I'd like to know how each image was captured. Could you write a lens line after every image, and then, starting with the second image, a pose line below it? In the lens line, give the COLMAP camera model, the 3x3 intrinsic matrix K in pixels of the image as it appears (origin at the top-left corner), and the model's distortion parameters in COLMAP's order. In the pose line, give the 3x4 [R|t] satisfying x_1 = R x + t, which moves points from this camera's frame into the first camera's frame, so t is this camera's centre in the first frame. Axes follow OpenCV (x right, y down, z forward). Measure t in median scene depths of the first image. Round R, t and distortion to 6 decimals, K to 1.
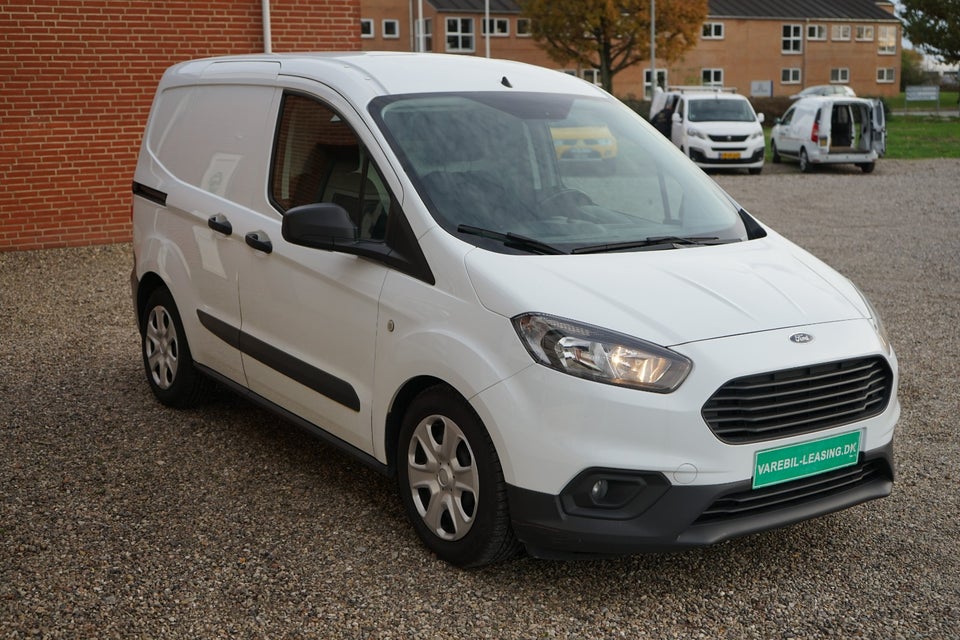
lens RADIAL K [[1052.6, 0, 480.0], [0, 1052.6, 320.0], [0, 0, 1]] dist [-0.149033, -0.007848]
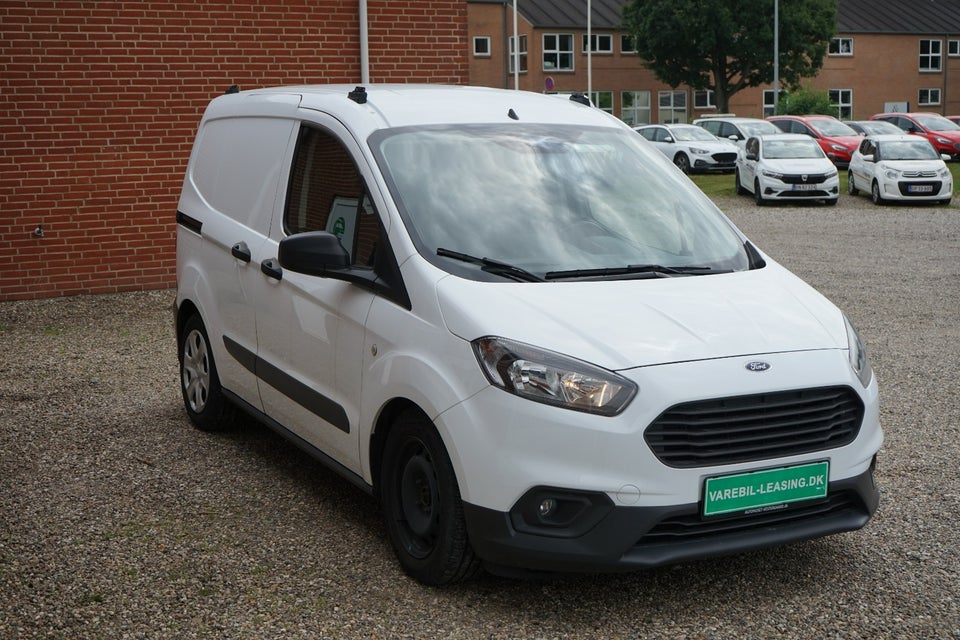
lens RADIAL K [[1174.9, 0, 447.3], [0, 1174.9, 319.1], [0, 0, 1]] dist [-0.018932, -0.484478]
pose [[0.989428, 0.014073, -0.144341, 0.147938], [-0.020214, 0.998948, -0.041165, 0.020935], [0.143609, 0.043647, 0.988671, -0.134386]]
